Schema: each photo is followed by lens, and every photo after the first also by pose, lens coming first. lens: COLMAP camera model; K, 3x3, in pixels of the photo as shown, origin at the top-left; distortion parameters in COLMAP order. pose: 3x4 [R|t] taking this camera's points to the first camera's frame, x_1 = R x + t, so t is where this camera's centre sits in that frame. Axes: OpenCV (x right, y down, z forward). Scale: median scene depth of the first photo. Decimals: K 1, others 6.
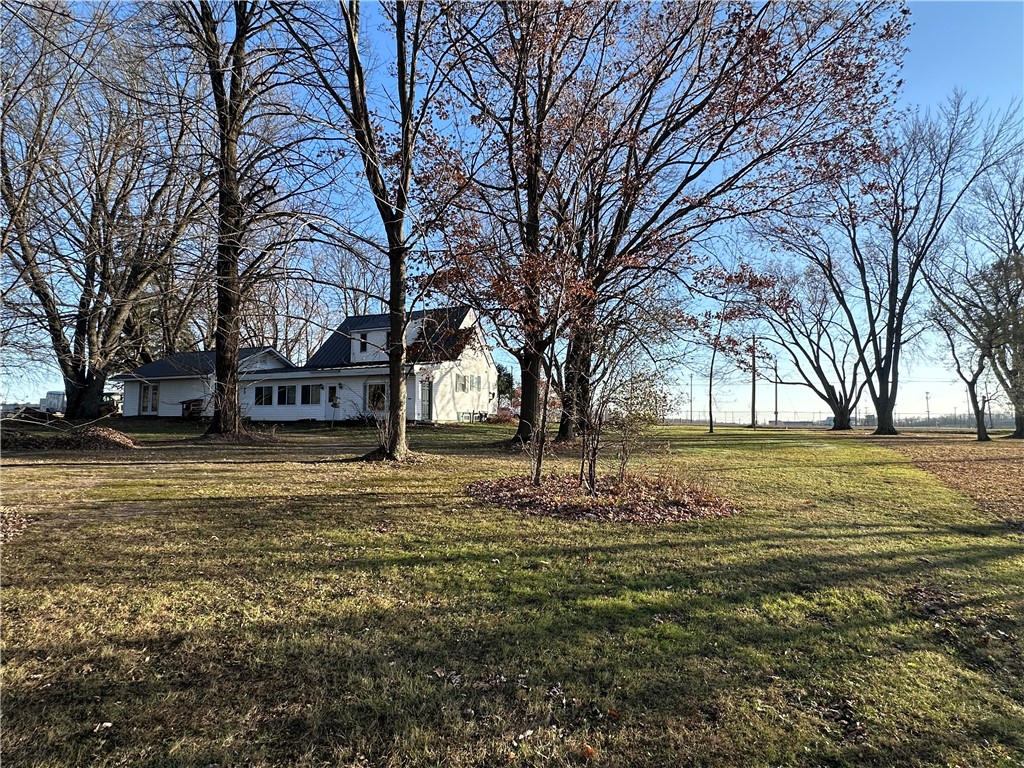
lens RADIAL K [[528.0, 0, 512.0], [0, 528.0, 384.0], [0, 0, 1]] dist [0.001179, 0.001810]
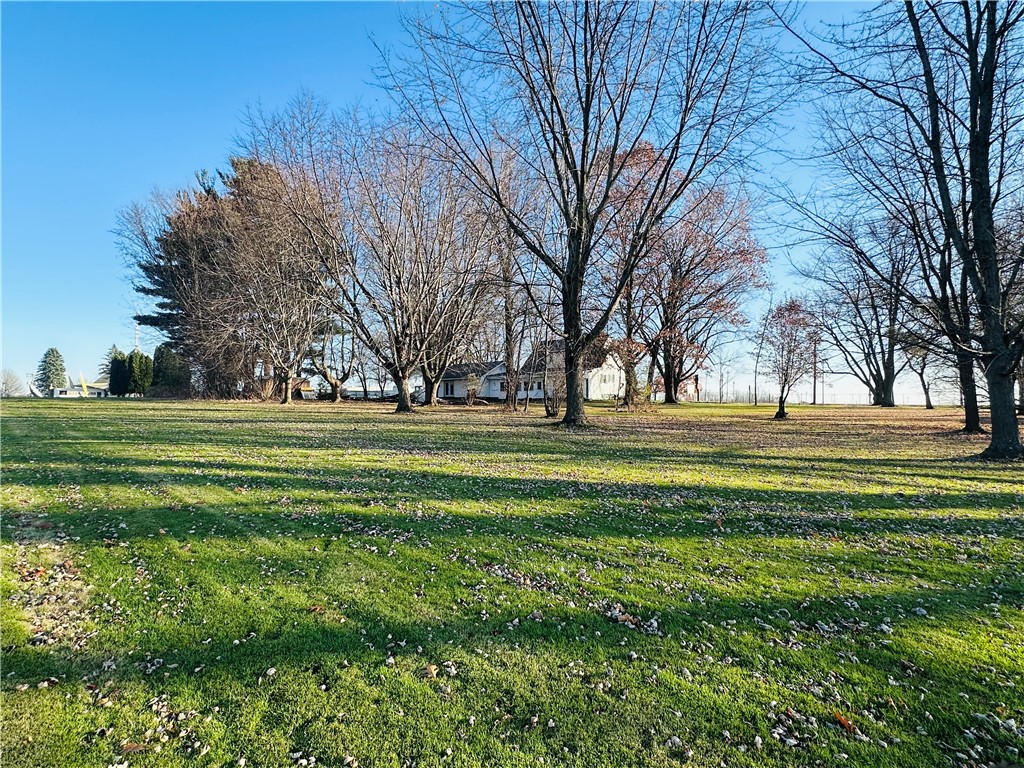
lens RADIAL K [[528.0, 0, 512.0], [0, 528.0, 384.0], [0, 0, 1]] dist [0.001179, 0.001810]
pose [[0.954627, -0.014100, -0.297470, 0.155598], [0.018483, 0.999758, 0.011928, -0.011881], [0.297230, -0.016885, 0.954657, -0.929646]]
